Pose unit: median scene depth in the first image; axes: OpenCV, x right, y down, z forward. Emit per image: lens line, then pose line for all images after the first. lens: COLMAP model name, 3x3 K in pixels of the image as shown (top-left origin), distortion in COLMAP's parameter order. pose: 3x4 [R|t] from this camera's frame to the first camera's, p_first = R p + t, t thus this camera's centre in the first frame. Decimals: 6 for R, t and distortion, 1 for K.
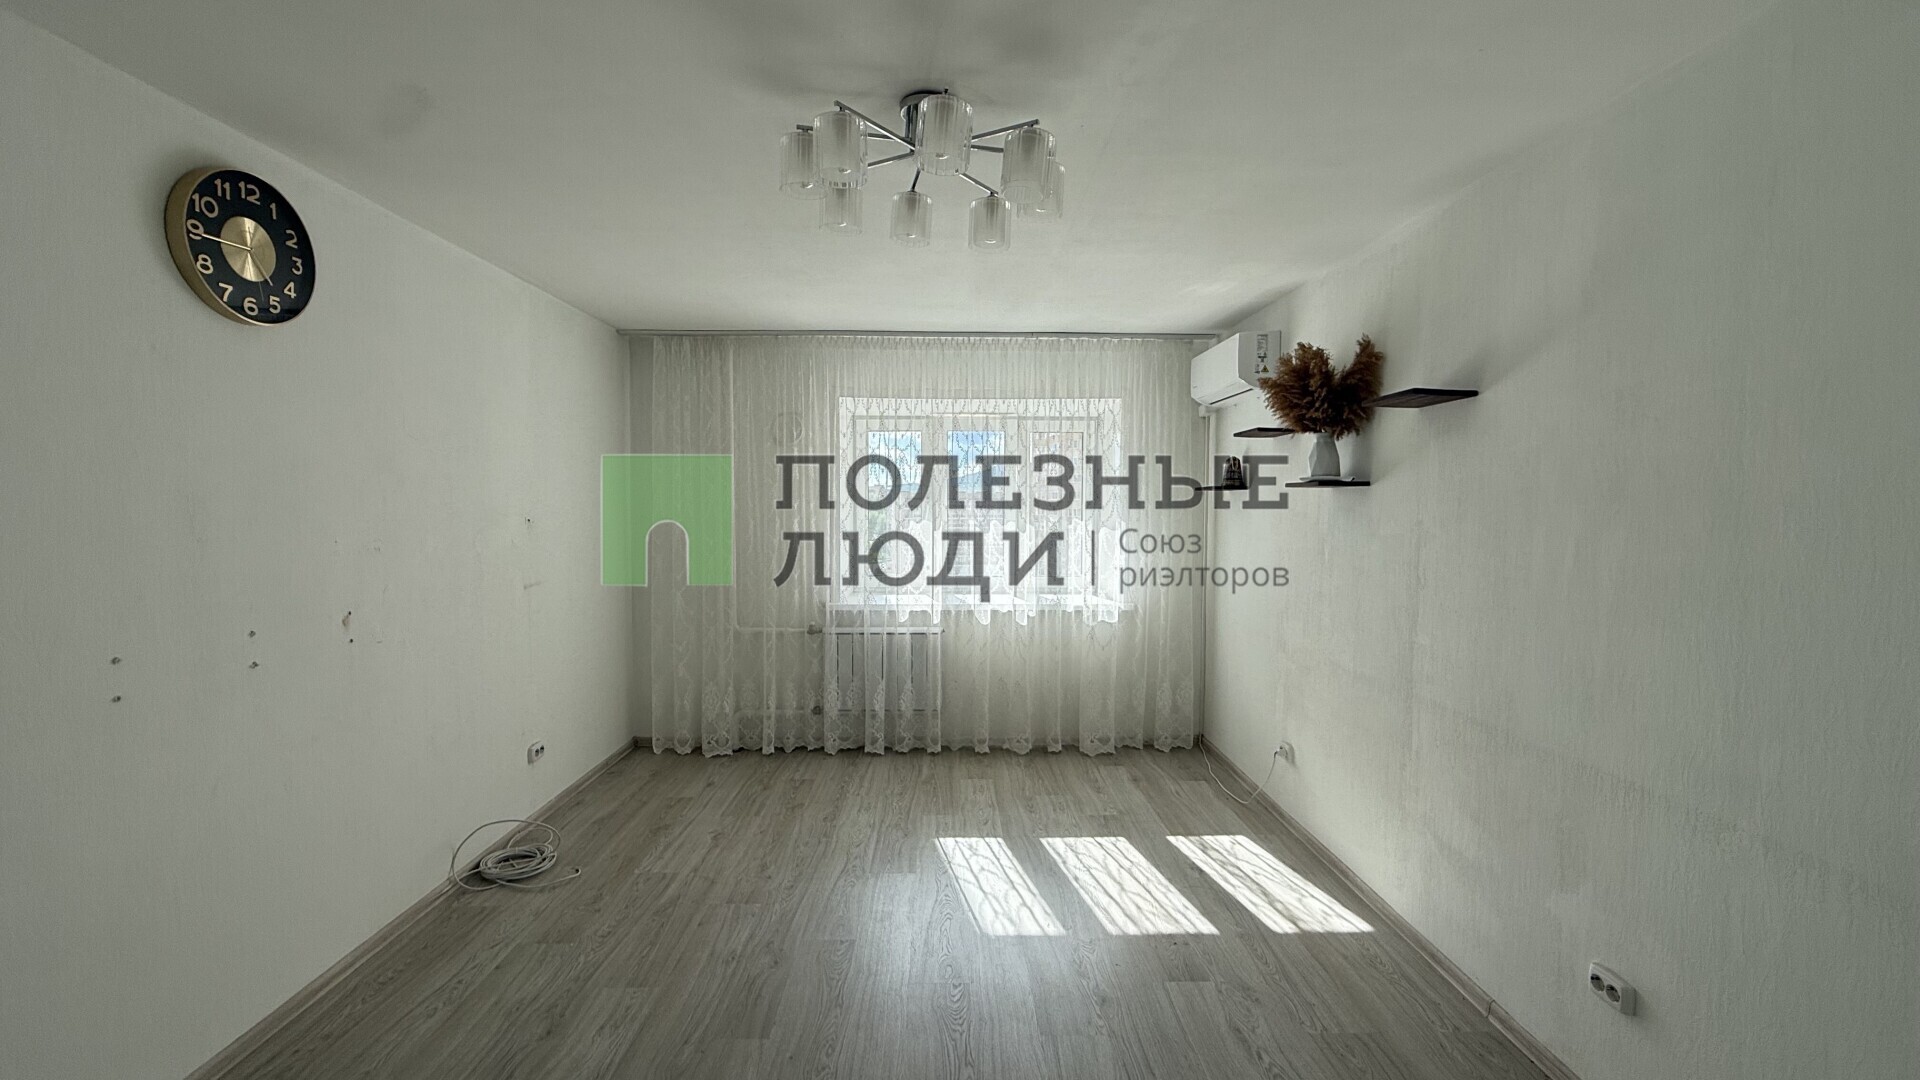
lens RADIAL K [[763.7, 0, 954.9], [0, 763.7, 538.2], [0, 0, 1]] dist [0.000308, 0.000382]
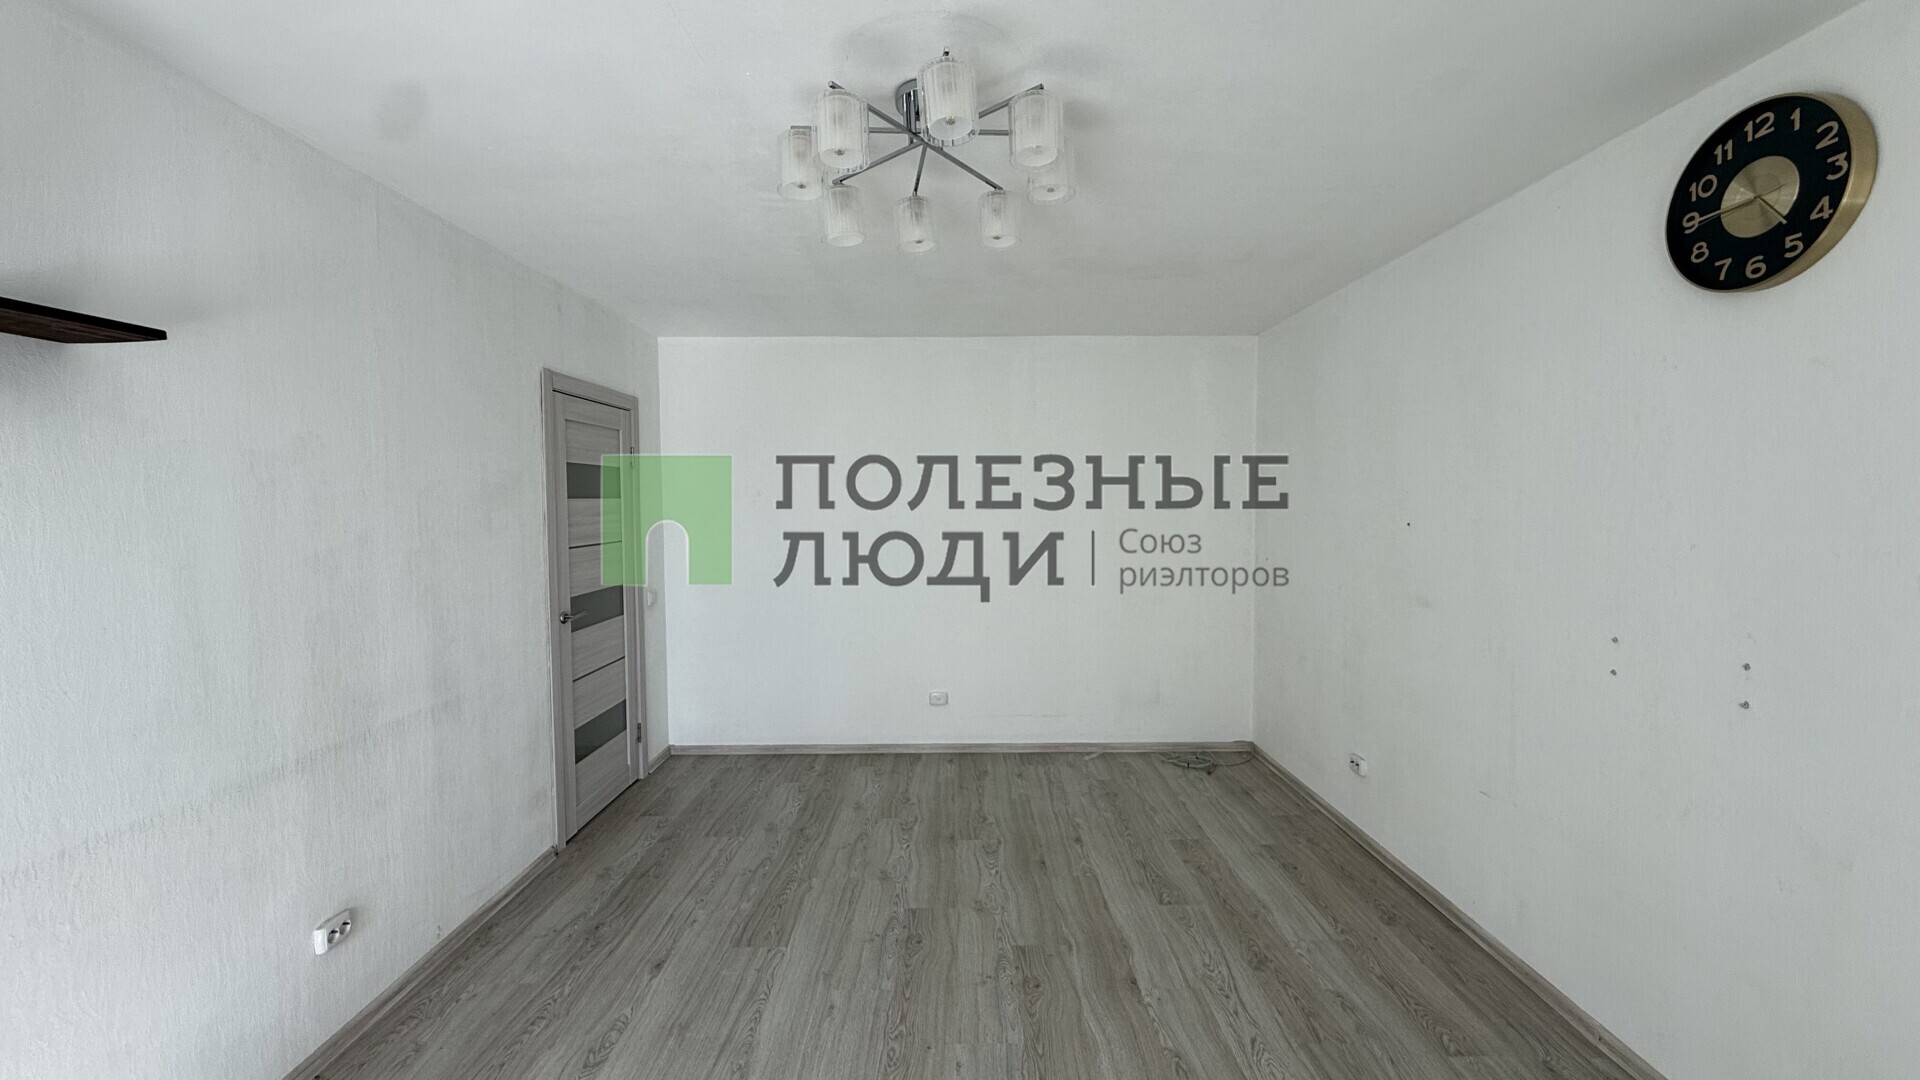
lens RADIAL K [[763.7, 0, 954.9], [0, 763.7, 538.2], [0, 0, 1]] dist [0.000308, 0.000382]
pose [[-0.999892, -0.000747, 0.014671, -0.045885], [0.000698, 0.995161, 0.098251, -0.056274], [-0.014674, 0.098251, -0.995053, 1.079752]]
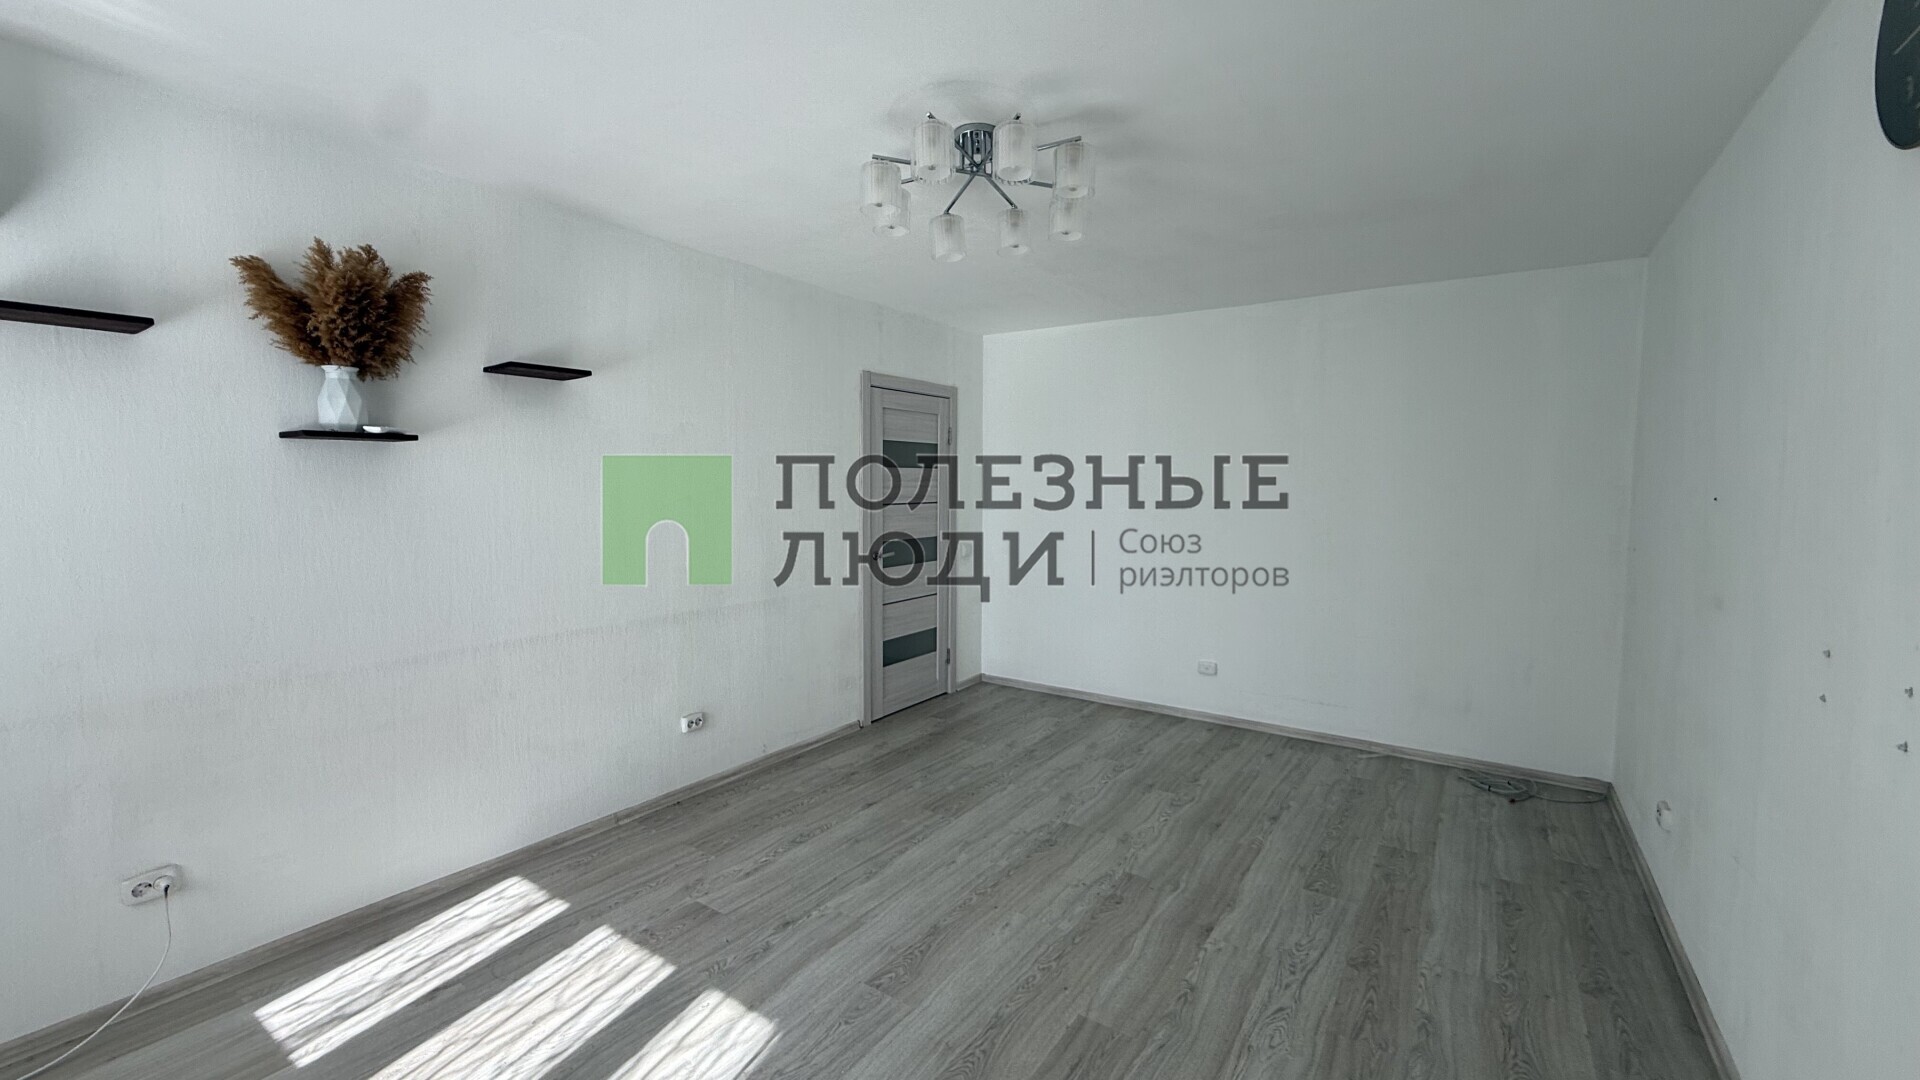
lens RADIAL K [[763.7, 0, 954.9], [0, 763.7, 538.2], [0, 0, 1]] dist [0.000308, 0.000382]
pose [[-0.815307, -0.053389, 0.576563, -0.392436], [0.018073, 0.992909, 0.117498, -0.041587], [-0.578747, 0.106217, -0.808560, 1.105412]]
